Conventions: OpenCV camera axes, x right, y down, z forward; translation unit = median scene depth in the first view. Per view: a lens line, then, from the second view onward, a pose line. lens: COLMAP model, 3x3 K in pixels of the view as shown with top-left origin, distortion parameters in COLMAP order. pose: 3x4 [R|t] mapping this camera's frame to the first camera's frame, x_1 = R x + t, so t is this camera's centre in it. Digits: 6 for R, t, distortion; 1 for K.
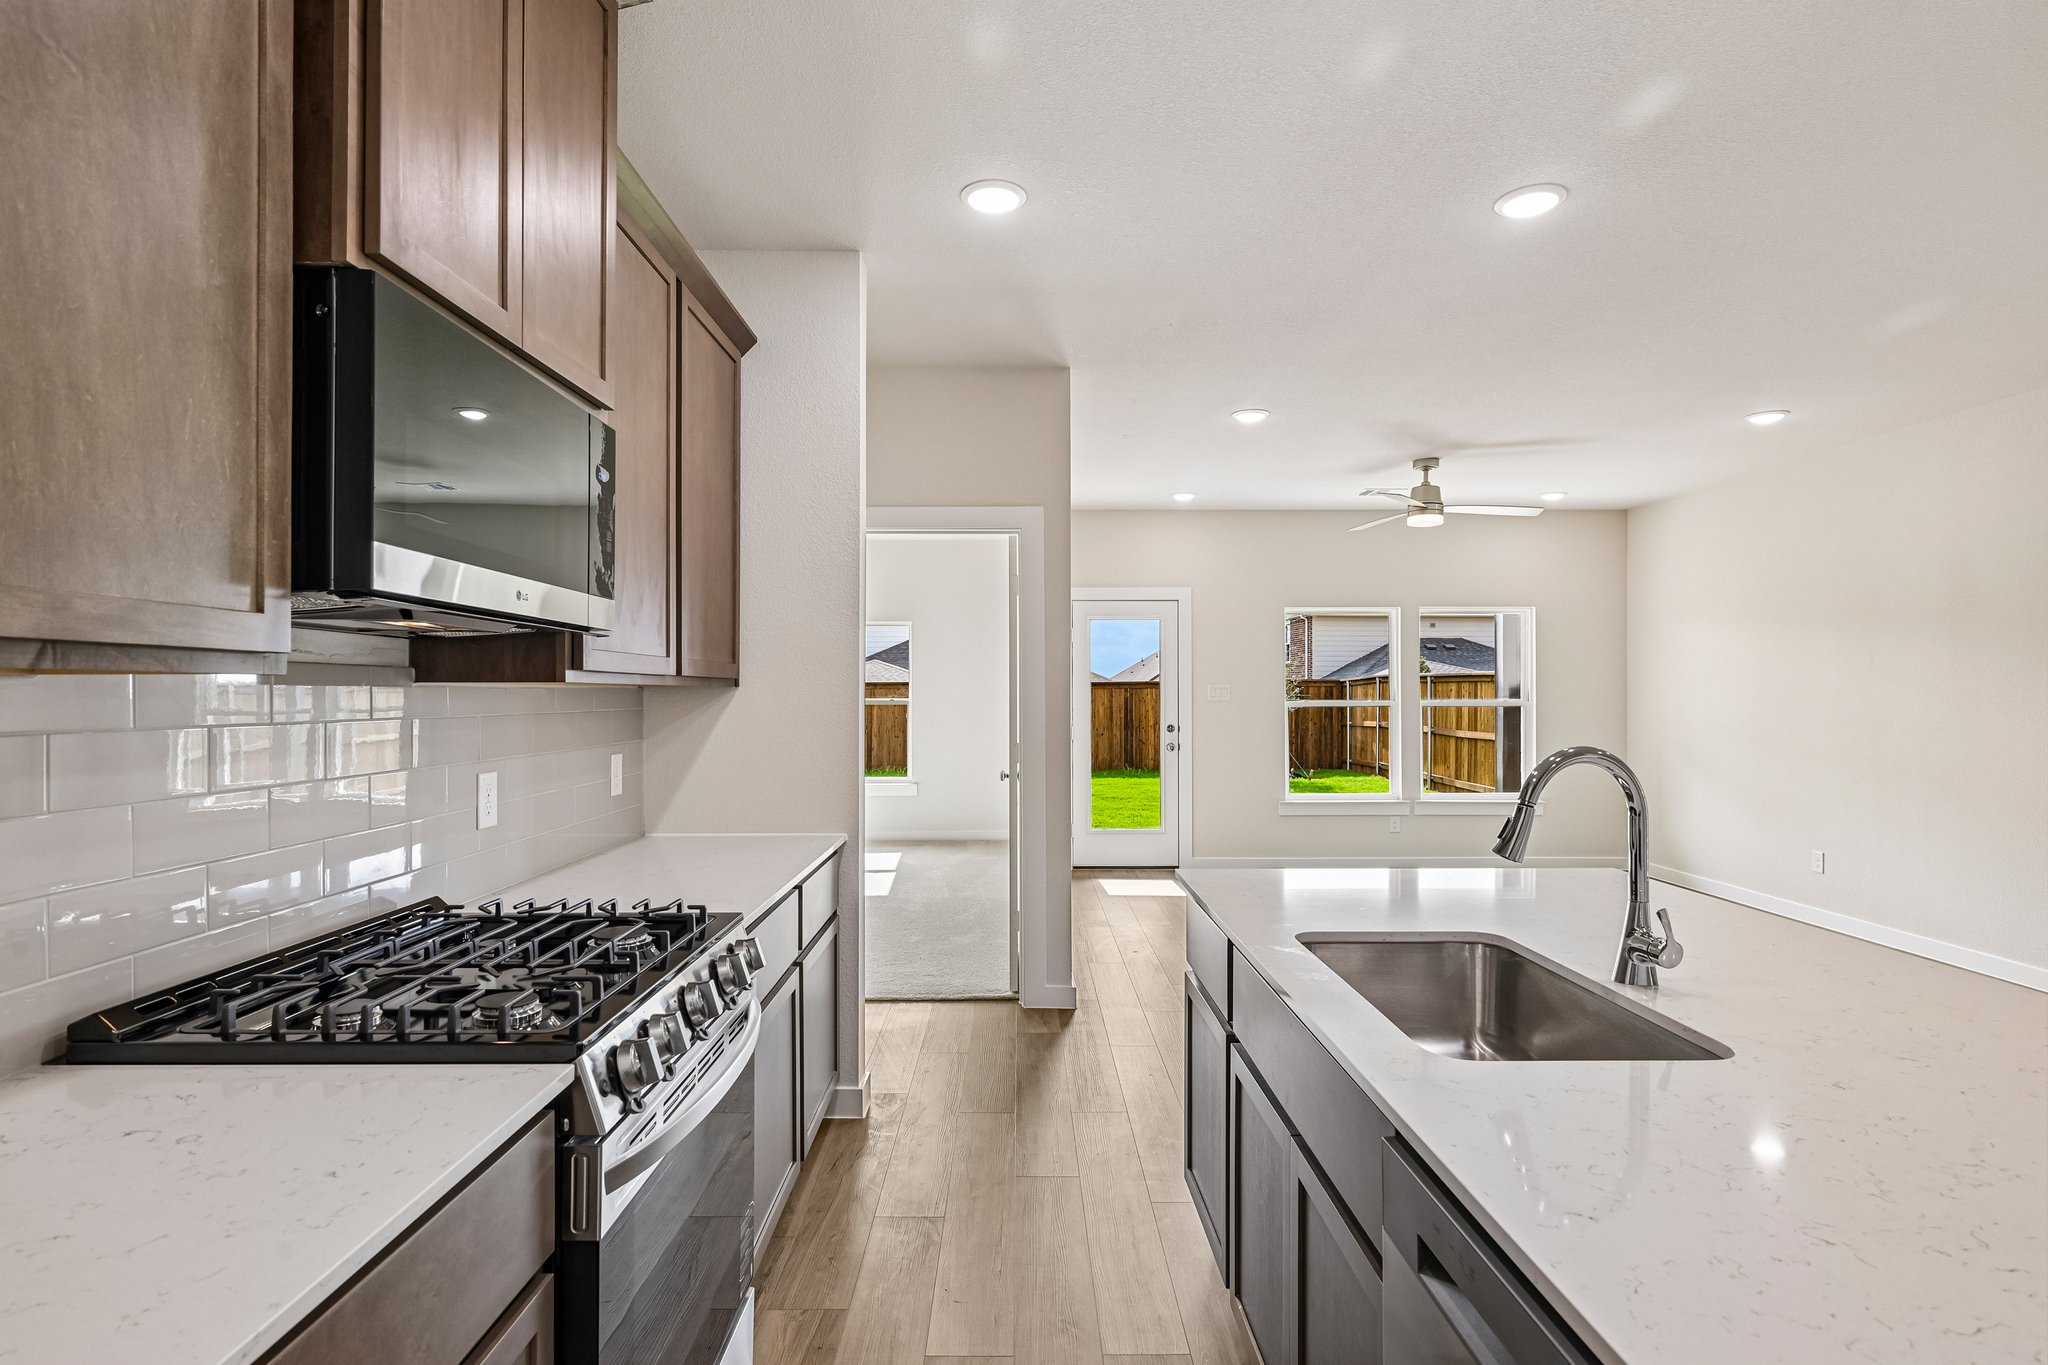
lens RADIAL K [[1040.5, 0, 1024.0], [0, 1040.5, 682.5], [0, 0, 1]] dist [0.001550, 0.000122]
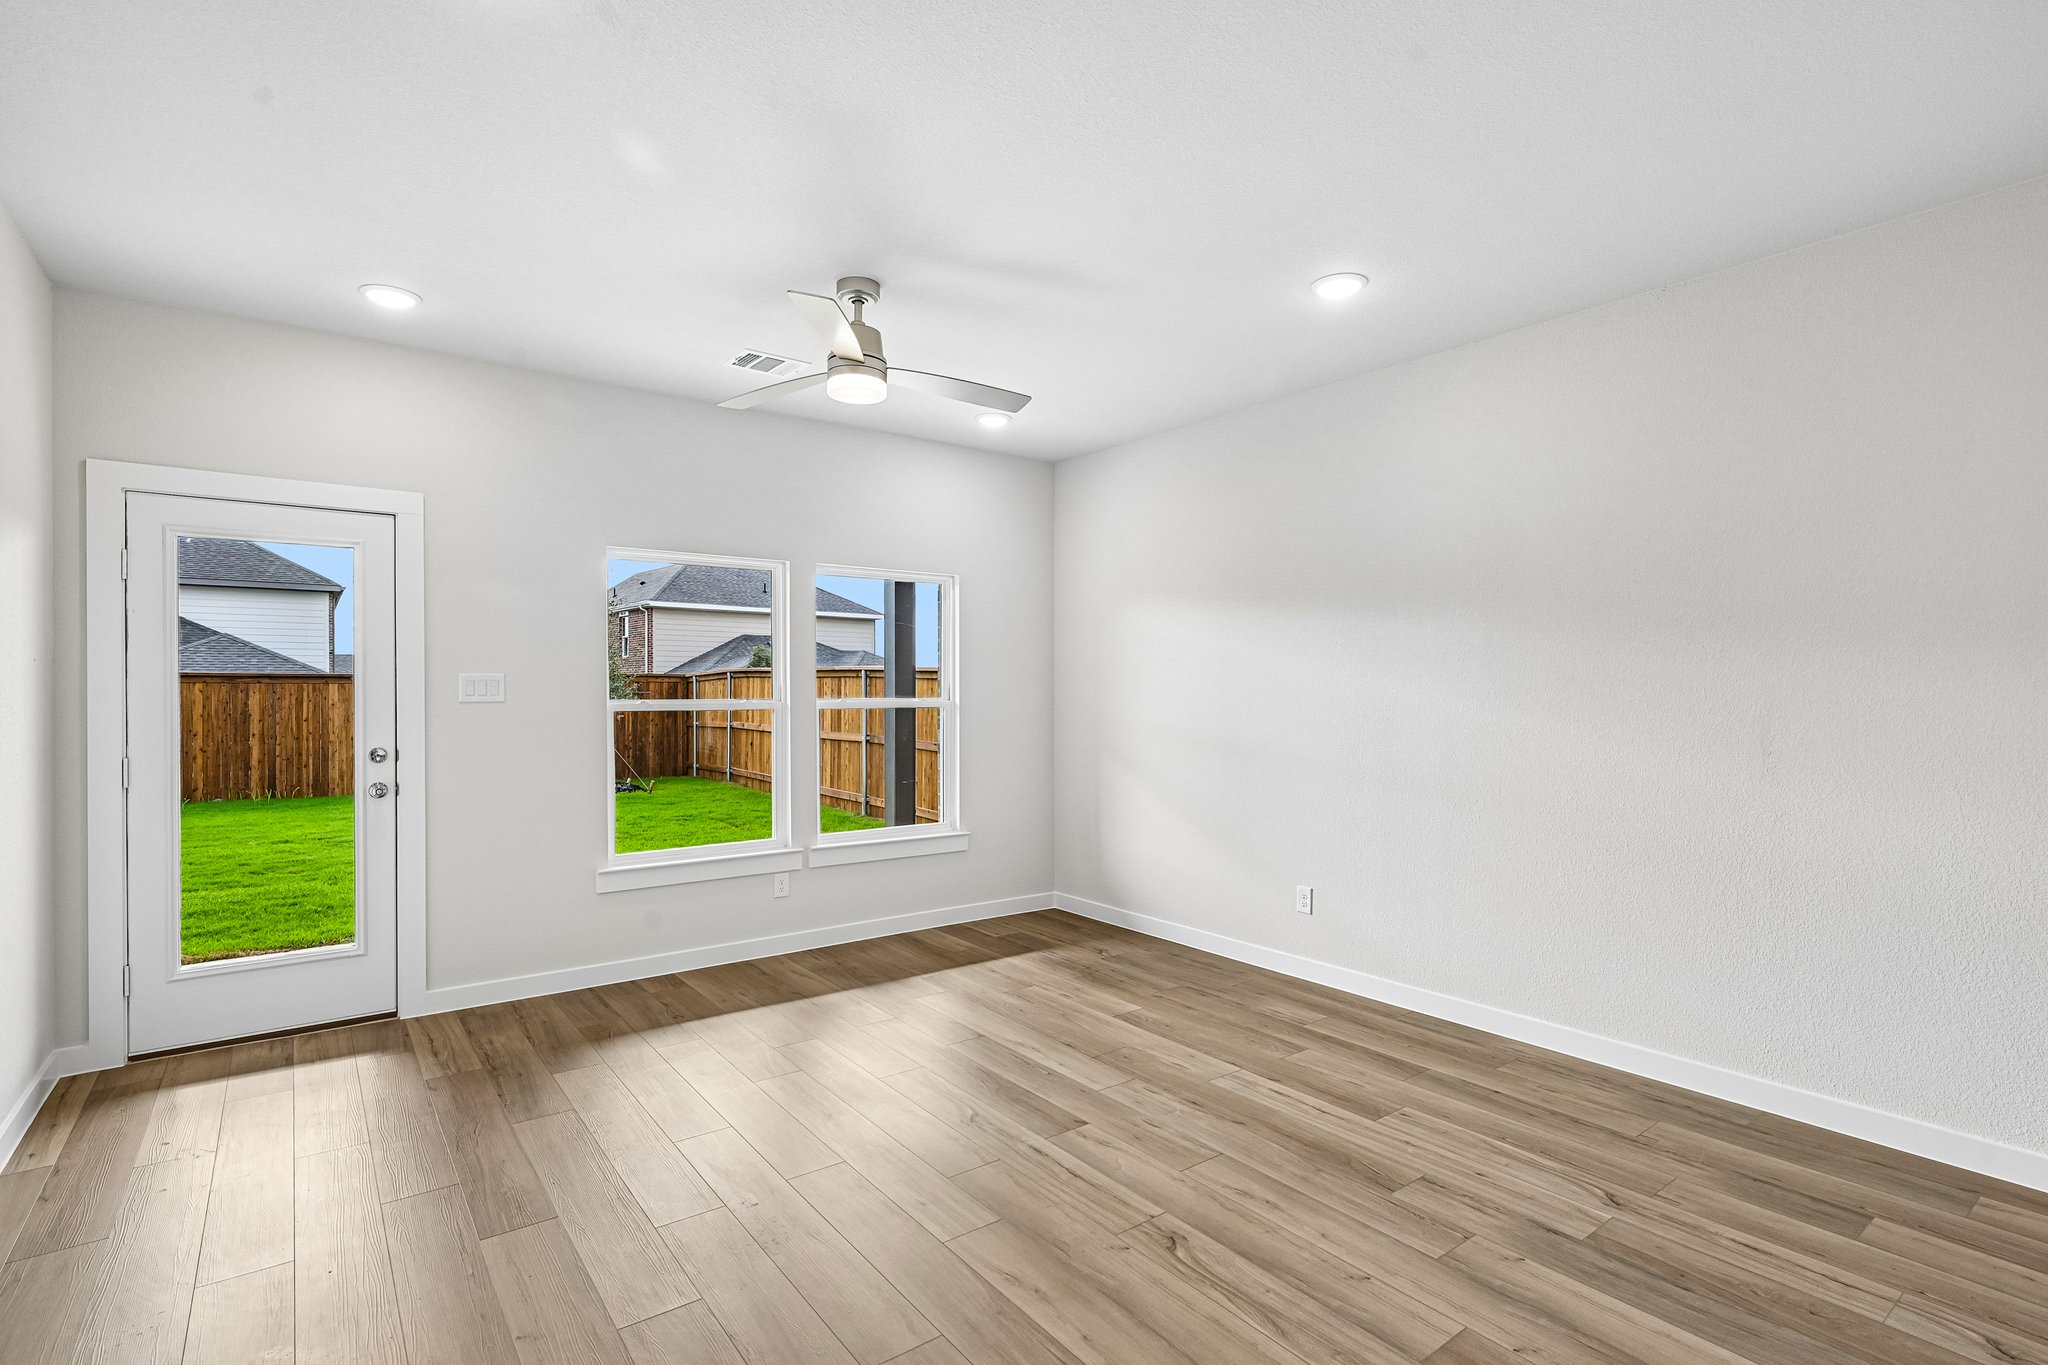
lens RADIAL K [[986.9, 0, 1024.0], [0, 986.9, 682.5], [0, 0, 1]] dist [0.001123, 0.000132]
pose [[0.808246, 0.003083, 0.588837, 0.099641], [-0.004655, 0.999988, 0.001155, 0.004055], [-0.588827, -0.003675, 0.808251, 0.360325]]
